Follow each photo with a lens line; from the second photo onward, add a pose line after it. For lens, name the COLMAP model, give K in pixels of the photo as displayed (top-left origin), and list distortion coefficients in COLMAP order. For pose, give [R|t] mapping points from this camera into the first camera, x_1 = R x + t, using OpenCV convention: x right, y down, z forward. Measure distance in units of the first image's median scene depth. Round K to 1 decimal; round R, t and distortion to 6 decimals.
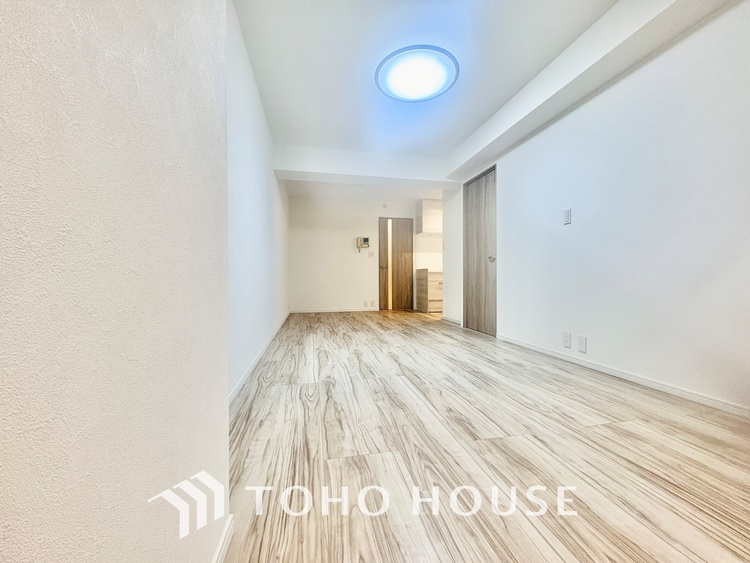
lens RADIAL K [[298.1, 0, 374.6], [0, 298.1, 280.7], [0, 0, 1]] dist [0.001663, -0.000366]
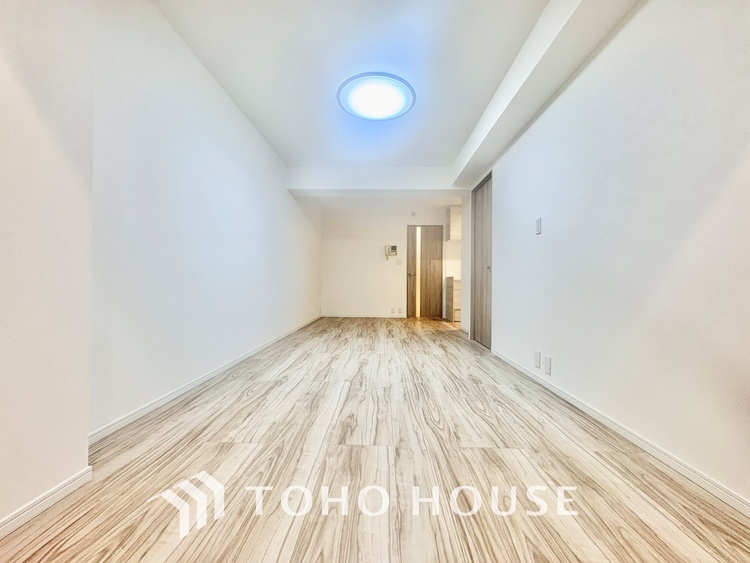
lens RADIAL K [[298.1, 0, 374.6], [0, 298.1, 280.4], [0, 0, 1]] dist [0.001663, -0.000366]
pose [[0.972809, 0.010360, -0.231378, 0.455032], [-0.014073, 0.999797, -0.014405, -0.031035], [0.231182, 0.017270, 0.972757, -0.023537]]
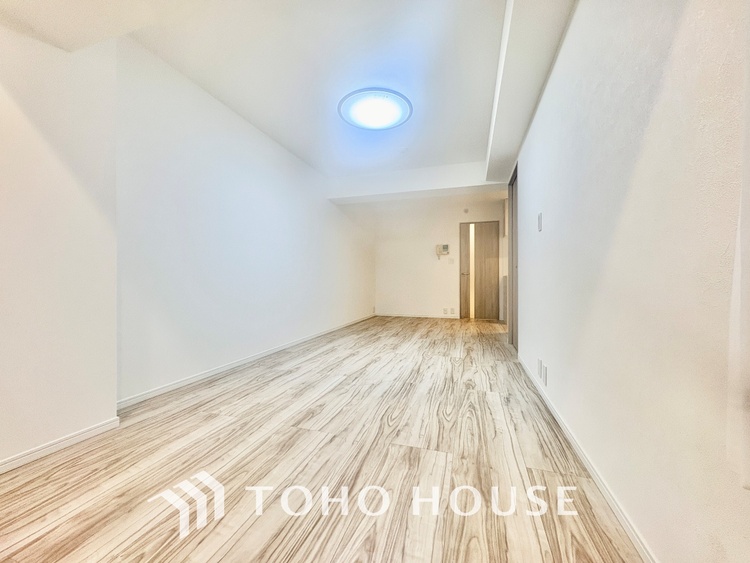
lens RADIAL K [[298.1, 0, 374.8], [0, 298.1, 281.2], [0, 0, 1]] dist [0.001663, -0.000366]
pose [[0.870015, 0.003371, -0.493014, 0.813592], [-0.006280, 0.999971, -0.004244, -0.050906], [0.492986, 0.006789, 0.870011, 0.042220]]
